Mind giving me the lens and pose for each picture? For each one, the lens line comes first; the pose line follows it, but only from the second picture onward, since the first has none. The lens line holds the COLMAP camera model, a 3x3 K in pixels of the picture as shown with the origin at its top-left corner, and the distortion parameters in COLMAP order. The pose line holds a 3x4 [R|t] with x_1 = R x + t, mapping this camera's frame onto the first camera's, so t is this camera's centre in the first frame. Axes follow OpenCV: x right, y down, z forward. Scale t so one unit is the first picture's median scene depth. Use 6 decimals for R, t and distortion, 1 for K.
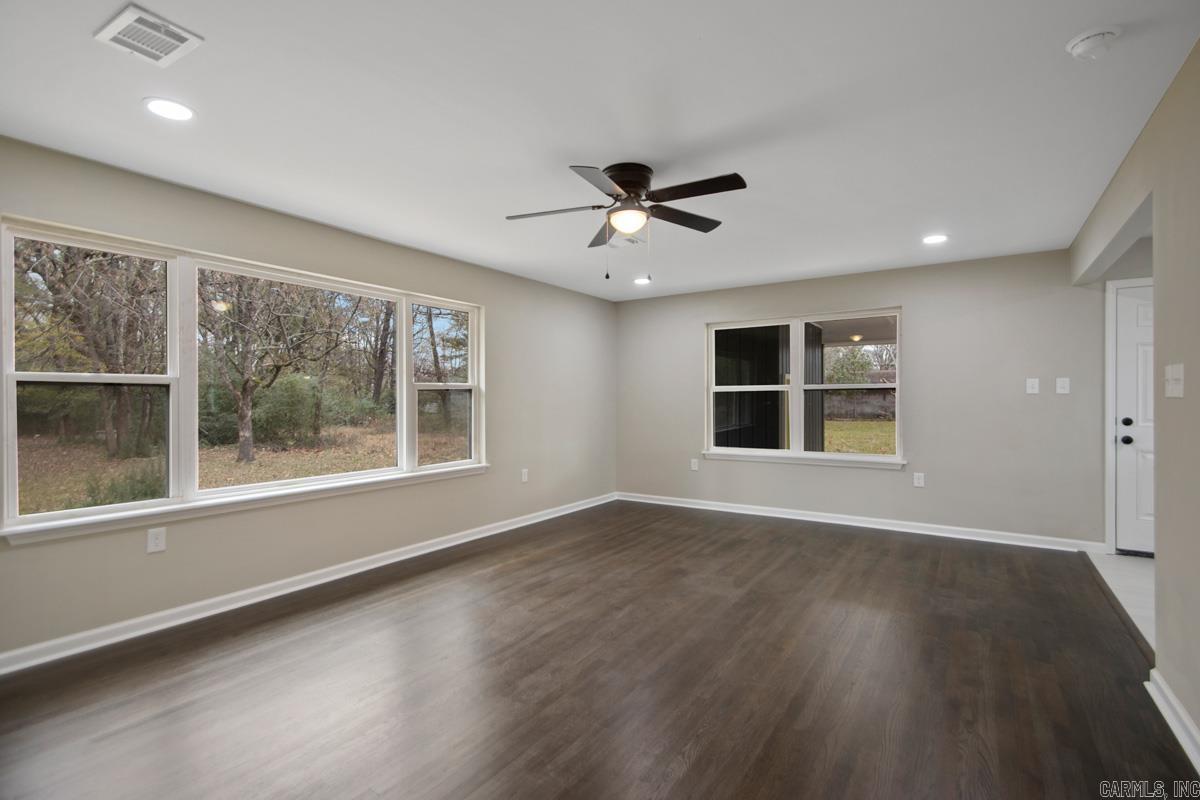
lens RADIAL K [[546.7, 0, 604.2], [0, 546.7, 403.9], [0, 0, 1]] dist [0.018860, -0.000367]
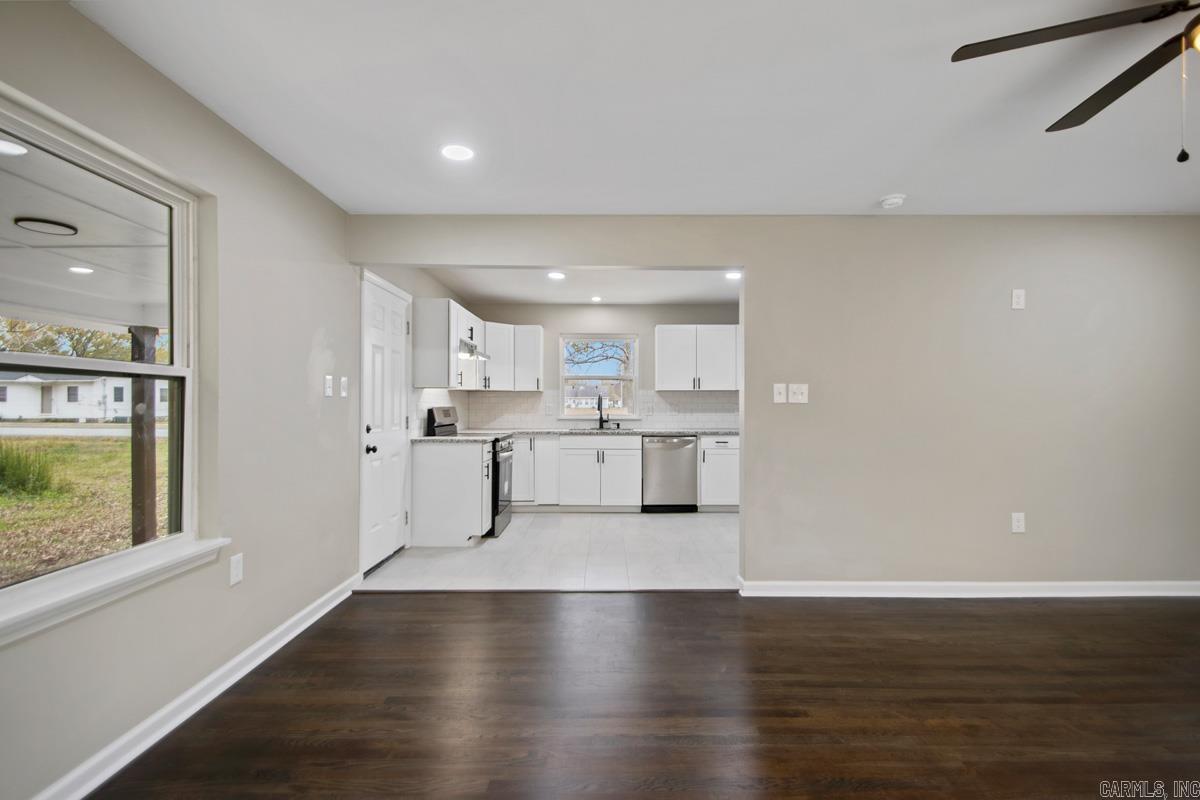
lens RADIAL K [[557.0, 0, 600.6], [0, 557.0, 402.3], [0, 0, 1]] dist [0.037790, -0.021309]
pose [[-0.561975, 0.005776, 0.827134, -0.032758], [0.007122, 0.999972, -0.002144, -0.007586], [-0.827124, 0.004686, -0.562001, 1.296120]]
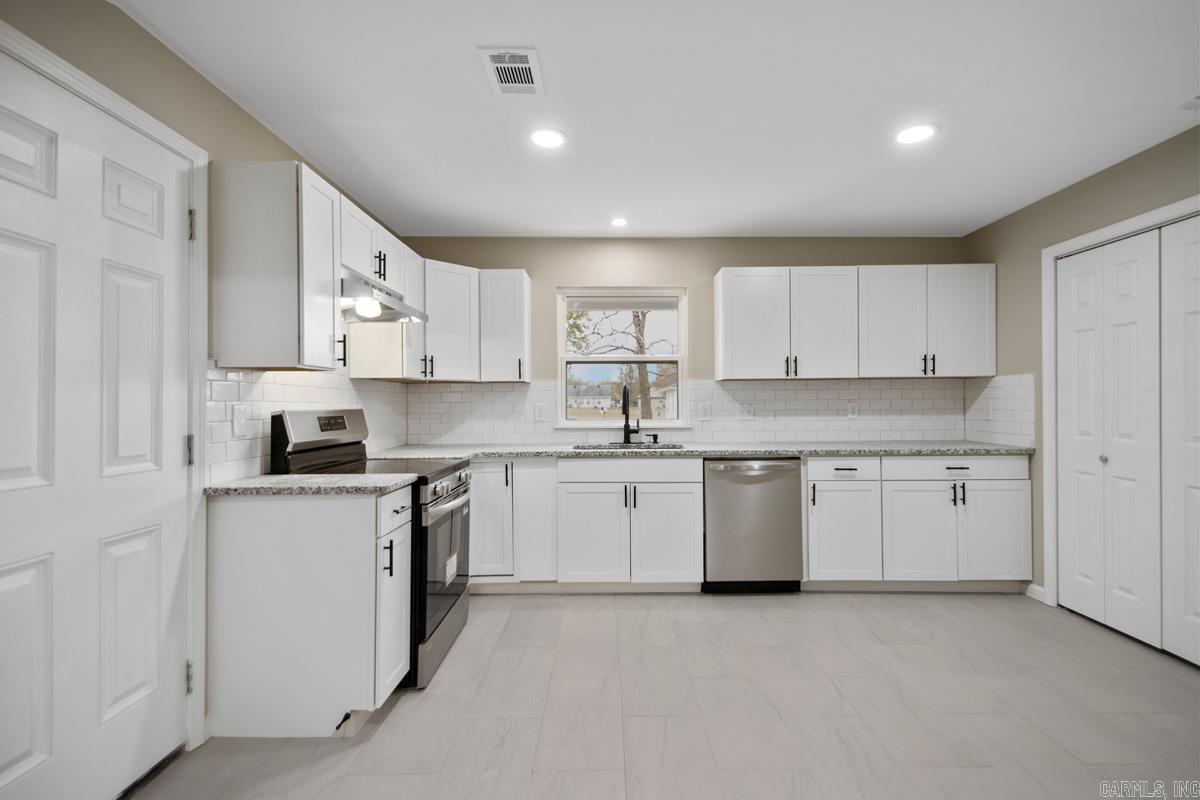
lens RADIAL K [[555.9, 0, 606.9], [0, 555.9, 397.3], [0, 0, 1]] dist [0.030538, -0.000117]
pose [[-0.570979, 0.015874, 0.820811, 0.551144], [0.012850, 0.999863, -0.010399, -0.005959], [-0.820864, 0.004610, -0.571105, 0.954029]]
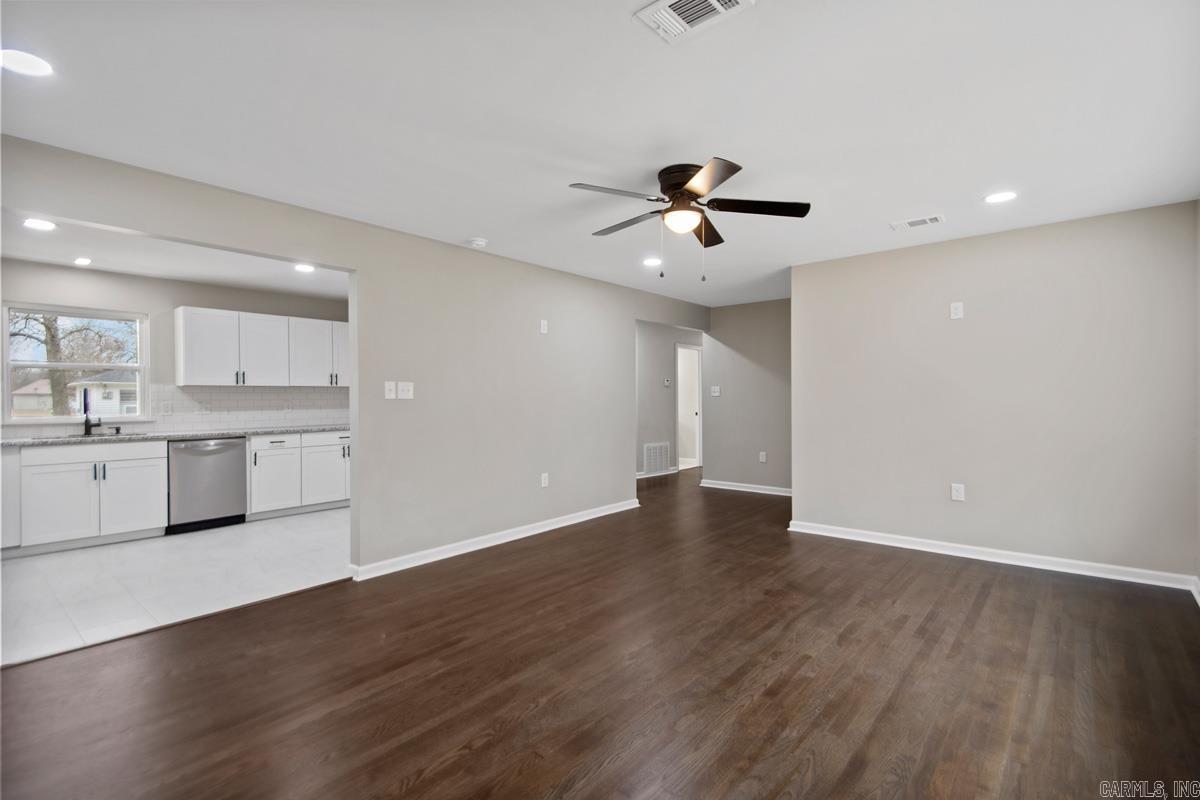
lens RADIAL K [[553.7, 0, 624.4], [0, 553.7, 401.7], [0, 0, 1]] dist [0.028751, -0.020305]
pose [[-0.997074, 0.010490, 0.075725, 0.057463], [0.011371, 0.999873, 0.011211, -0.007762], [-0.075598, 0.012039, -0.997066, 1.512496]]
